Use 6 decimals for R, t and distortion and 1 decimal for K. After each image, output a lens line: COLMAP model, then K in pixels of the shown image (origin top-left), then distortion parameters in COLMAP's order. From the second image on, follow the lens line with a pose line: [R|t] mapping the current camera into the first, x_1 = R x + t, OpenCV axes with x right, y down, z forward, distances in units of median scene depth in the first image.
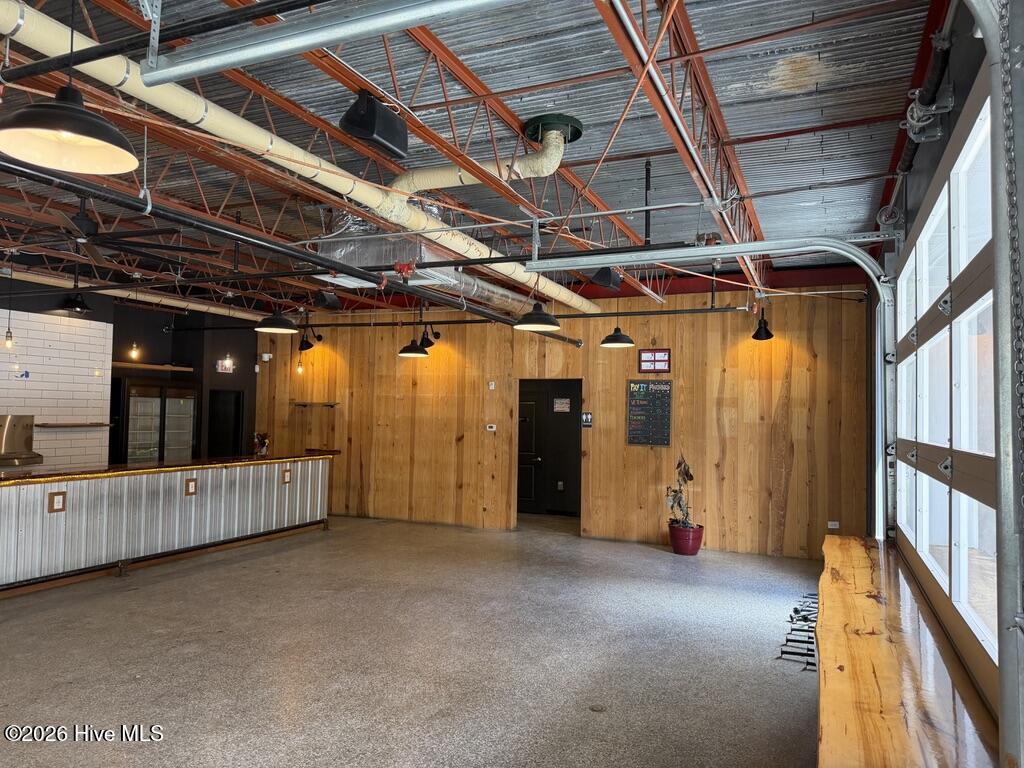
lens RADIAL K [[726.1, 0, 514.4], [0, 726.1, 381.3], [0, 0, 1]] dist [0.162841, -0.242007]
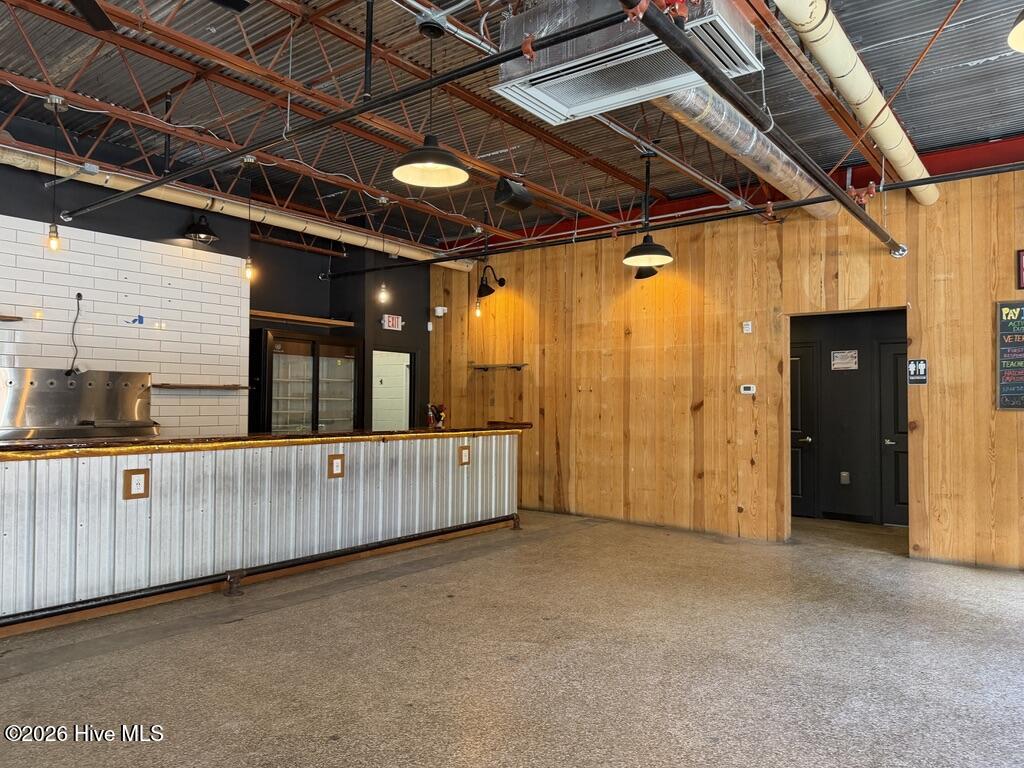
lens RADIAL K [[726.1, 0, 514.4], [0, 726.1, 381.3], [0, 0, 1]] dist [0.162841, -0.242007]
pose [[0.970685, -0.018239, -0.239661, -0.079056], [0.020385, 0.999771, 0.006478, 0.048100], [0.239488, -0.011174, 0.970835, 0.287301]]
